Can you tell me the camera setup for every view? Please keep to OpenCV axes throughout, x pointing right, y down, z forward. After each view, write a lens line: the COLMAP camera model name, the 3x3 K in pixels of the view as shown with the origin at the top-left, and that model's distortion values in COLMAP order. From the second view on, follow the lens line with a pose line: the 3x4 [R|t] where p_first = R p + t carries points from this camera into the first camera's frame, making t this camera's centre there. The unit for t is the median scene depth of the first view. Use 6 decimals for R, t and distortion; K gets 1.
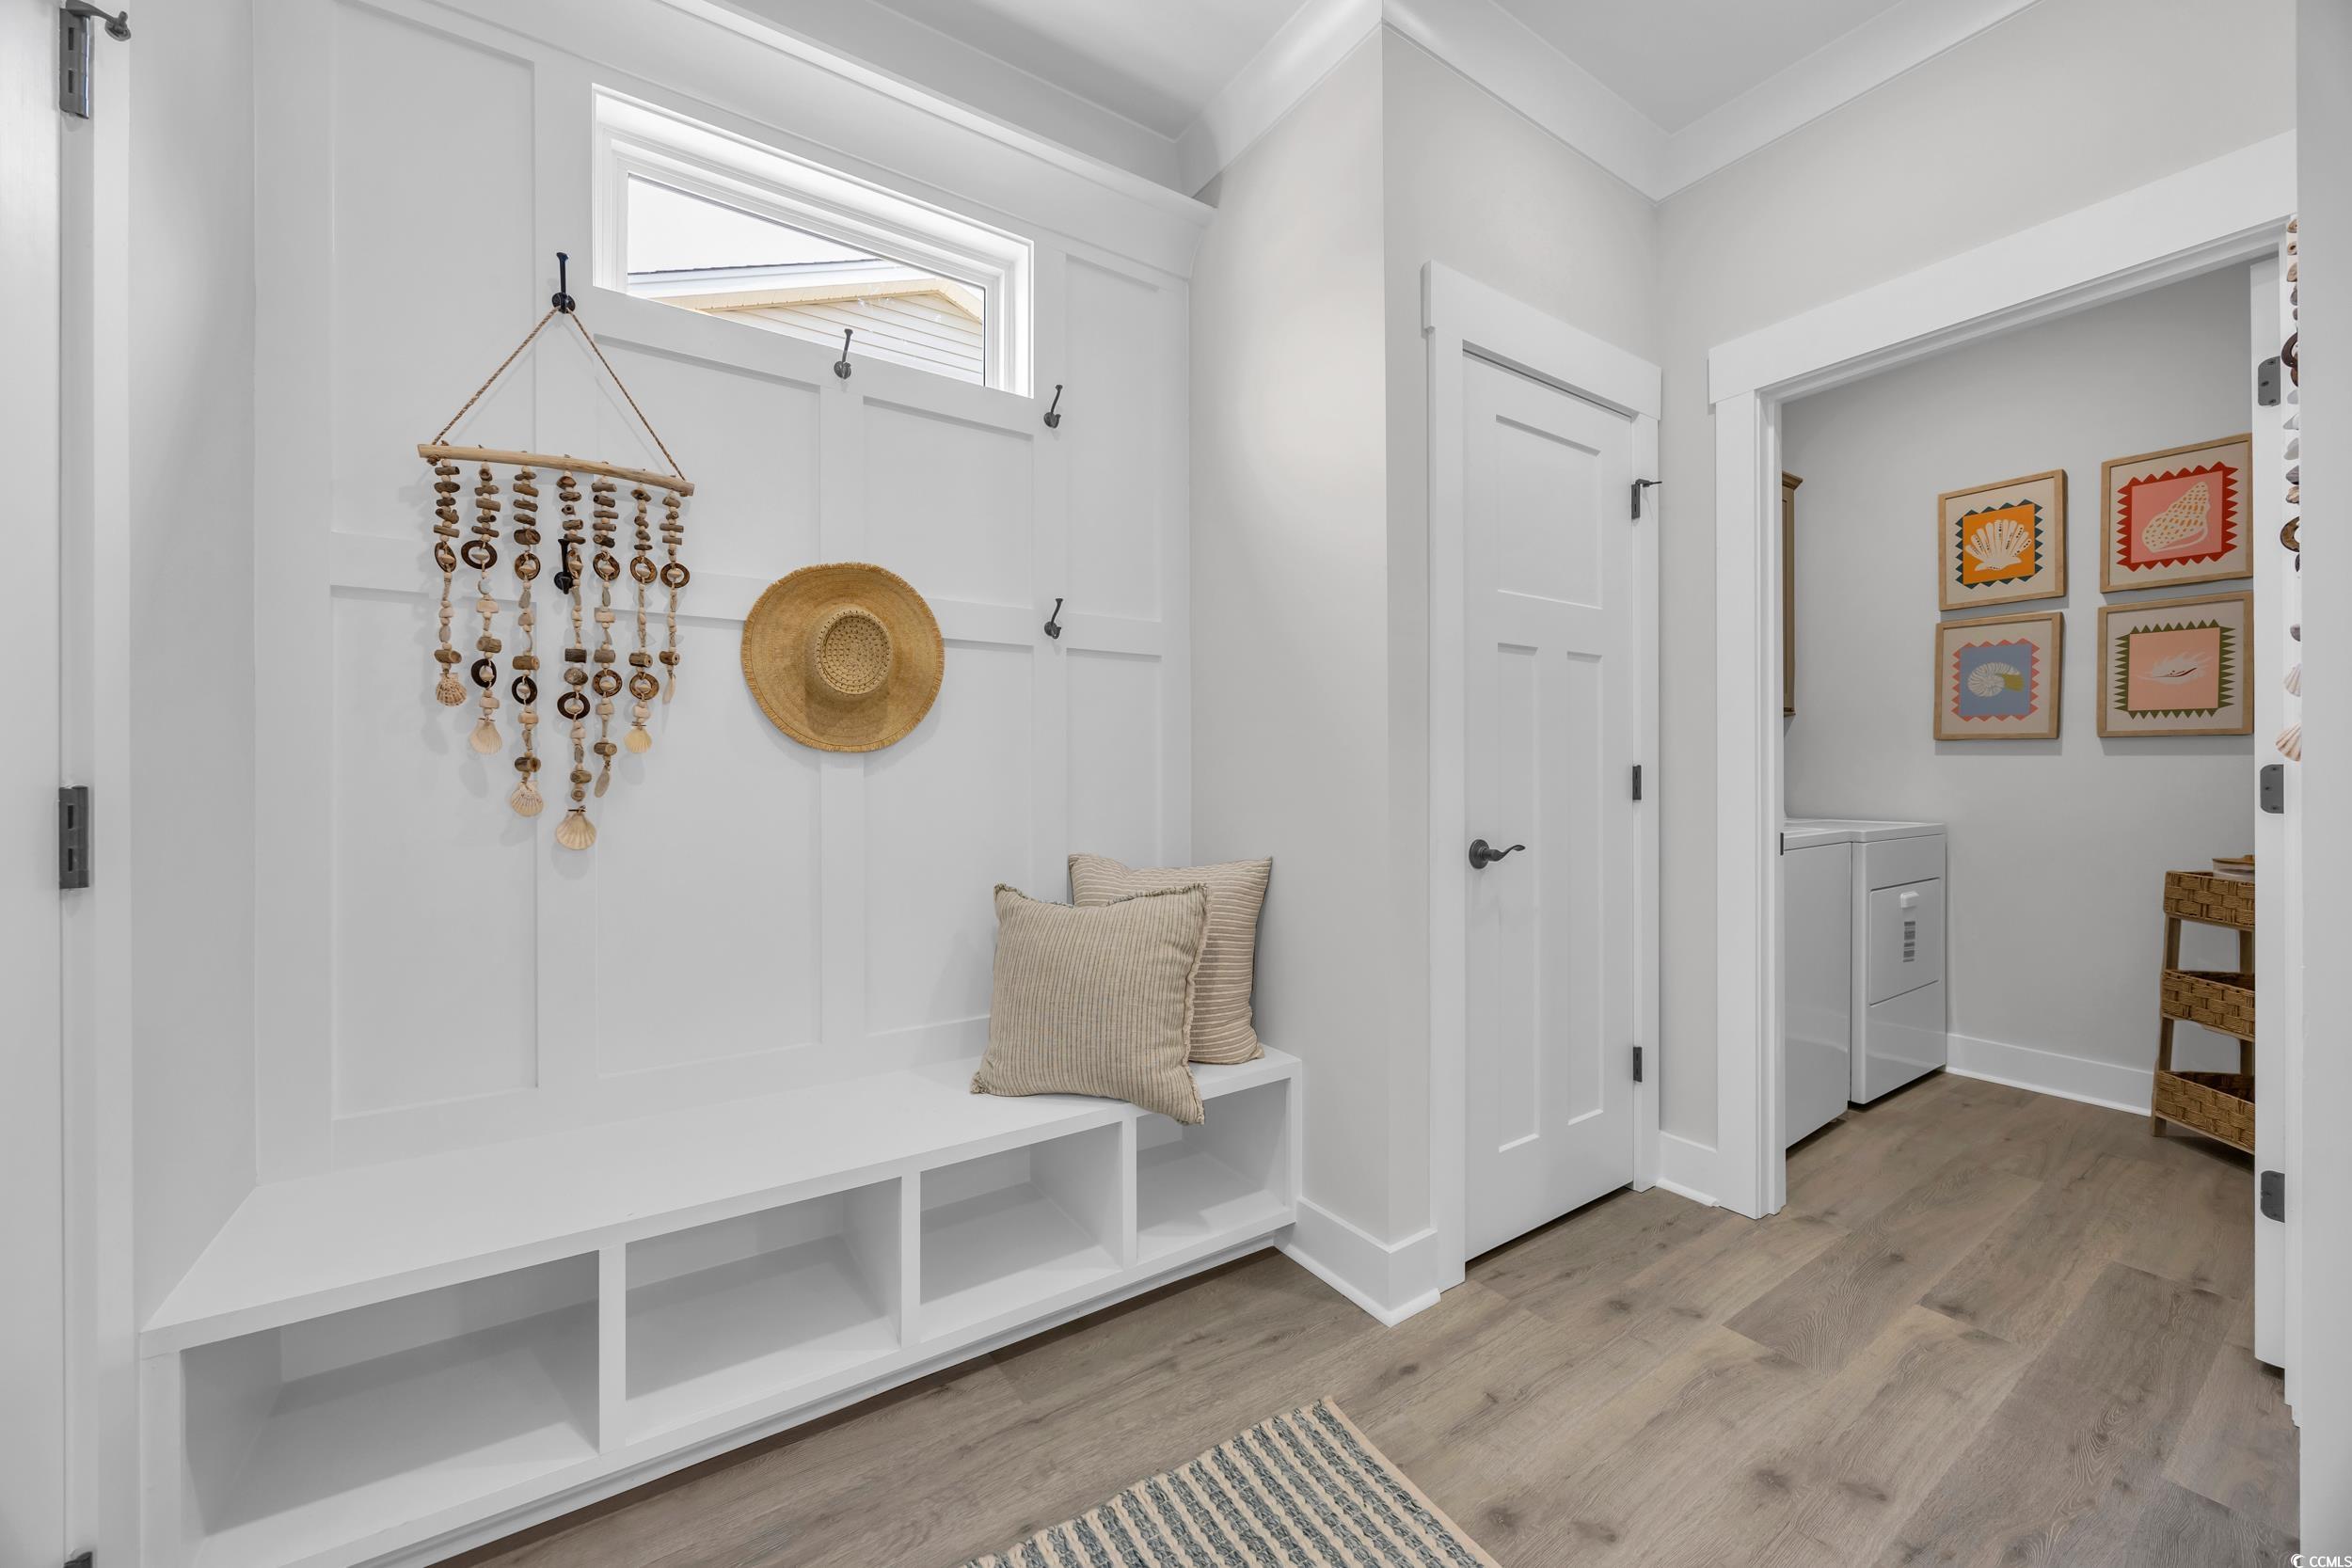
lens RADIAL K [[888.5, 0, 1176.0], [0, 888.5, 784.0], [0, 0, 1]] dist [-0.000793, 0.000057]
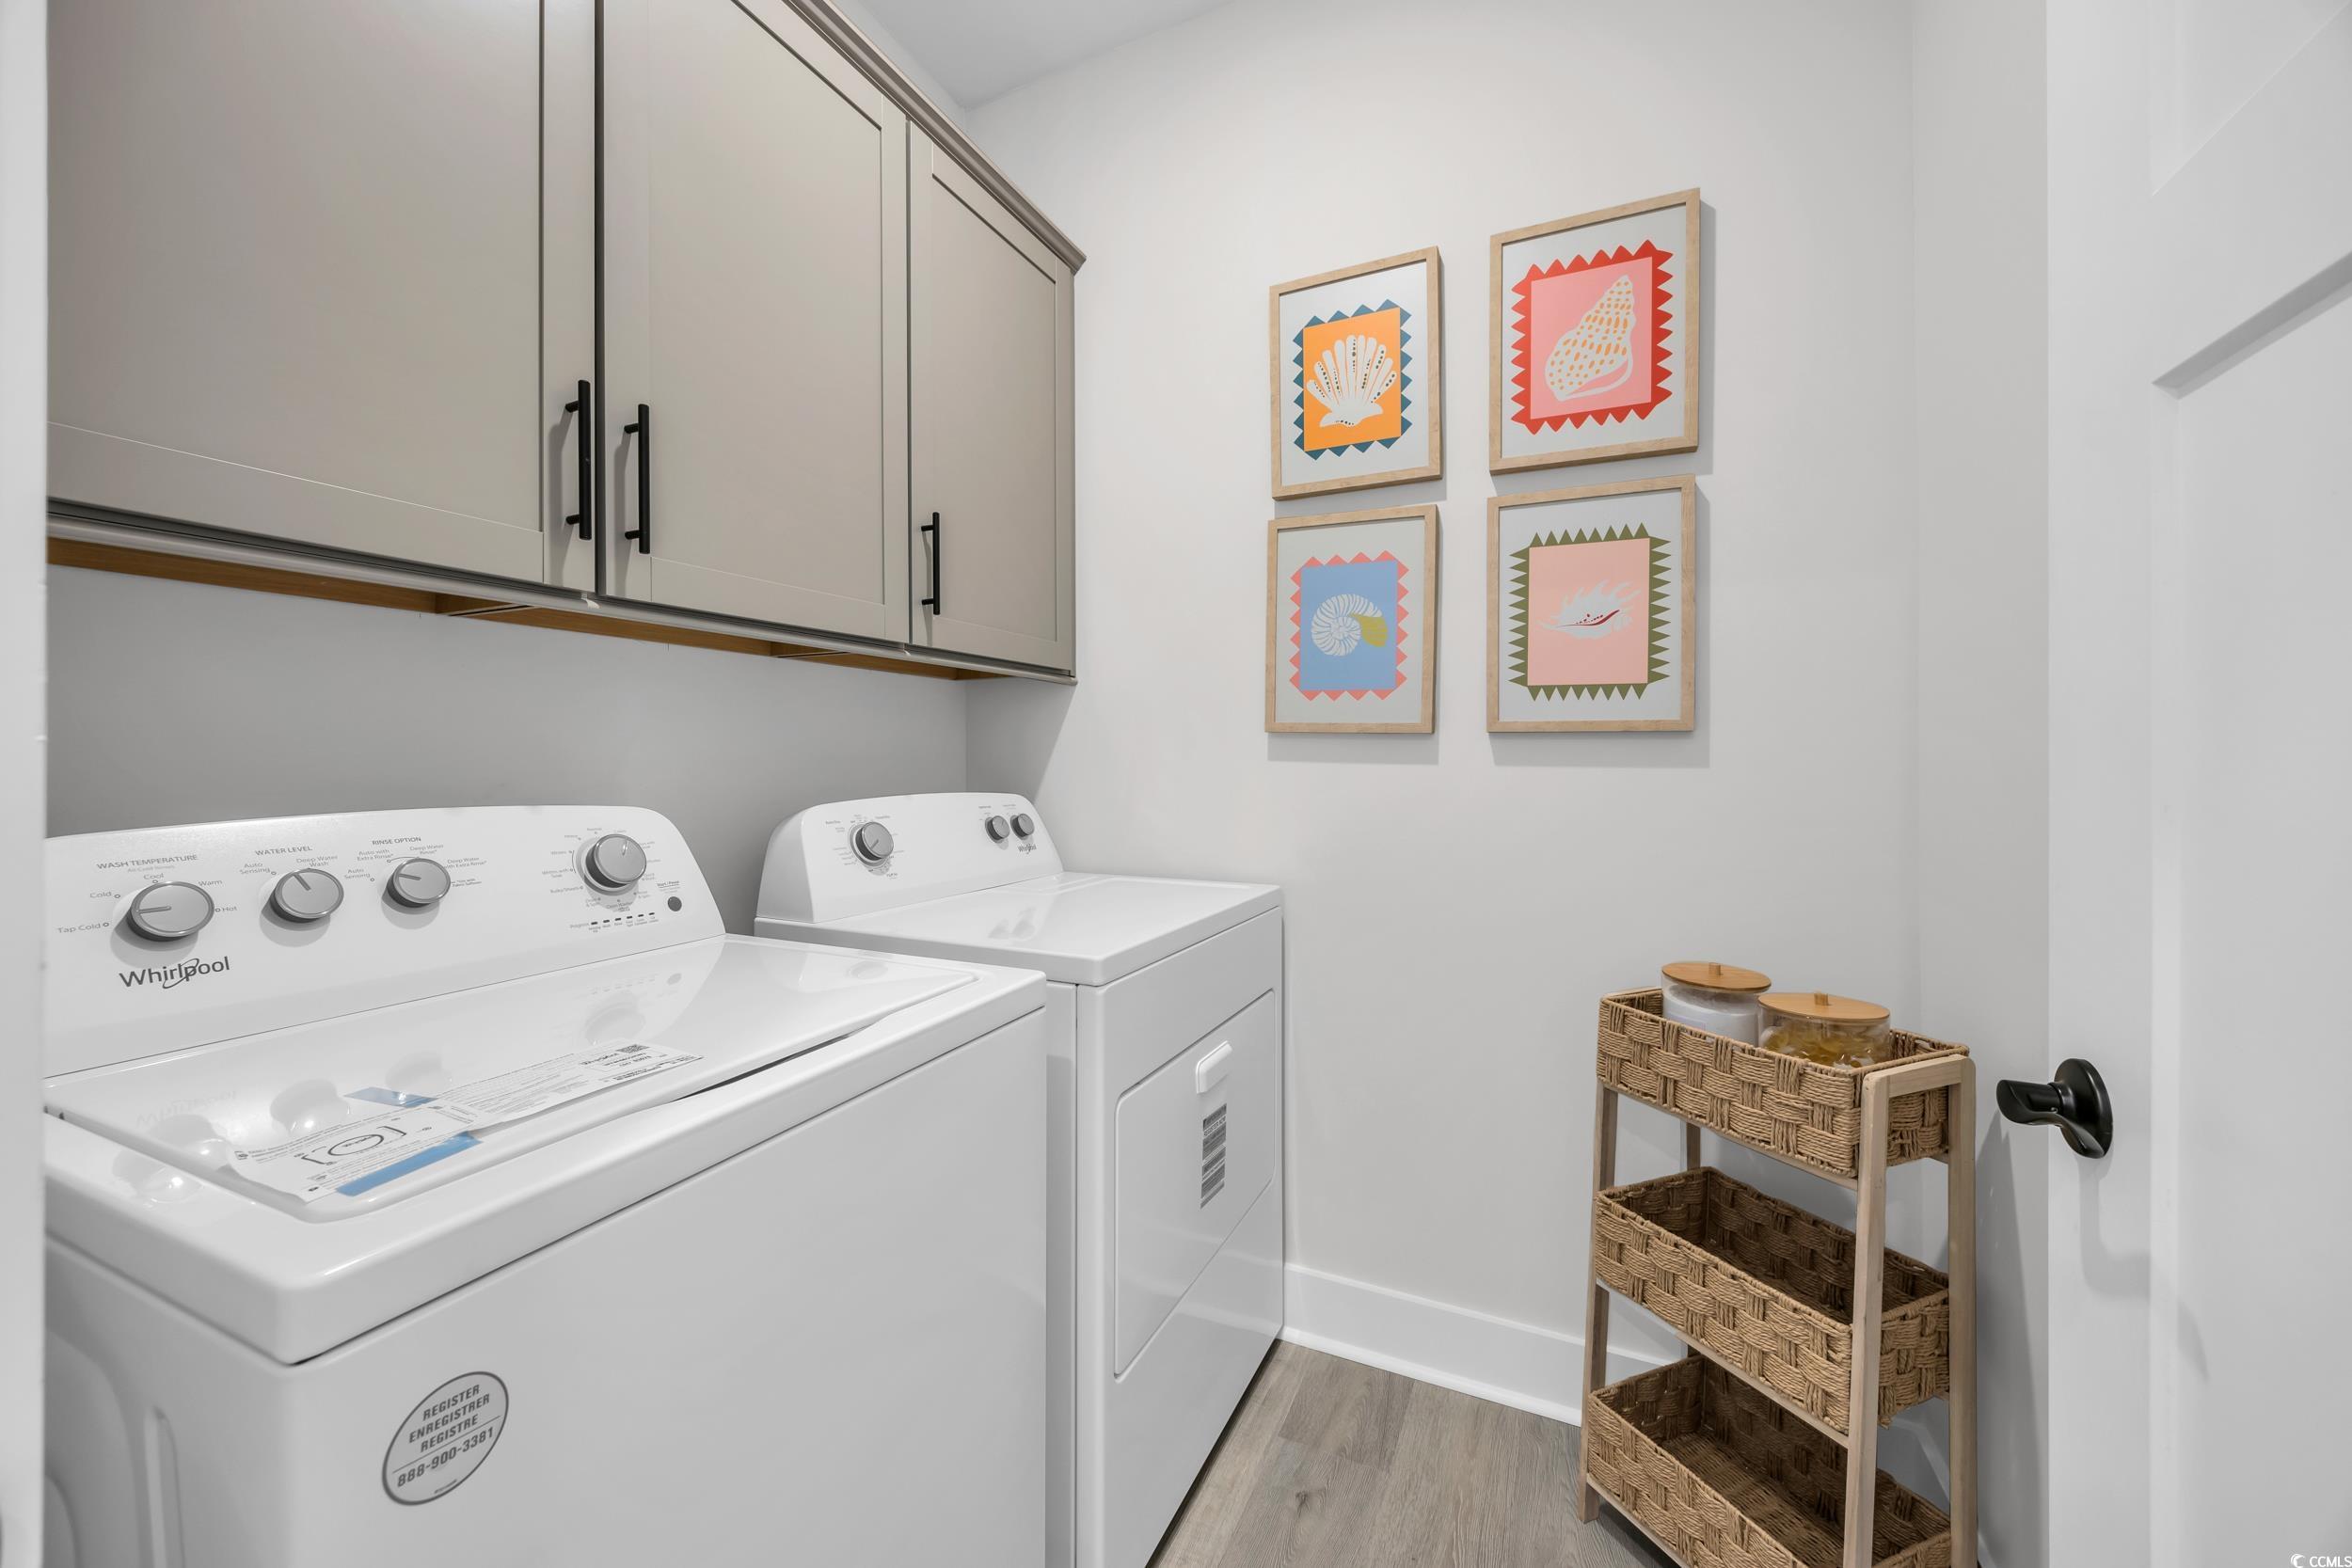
lens RADIAL K [[888.5, 0, 1176.0], [0, 888.5, 784.0], [0, 0, 1]] dist [-0.000793, 0.000057]
pose [[0.856487, -0.018168, 0.515848, 0.574404], [0.008410, 0.999739, 0.021246, -0.033280], [-0.516099, -0.013859, 0.856417, 0.613318]]
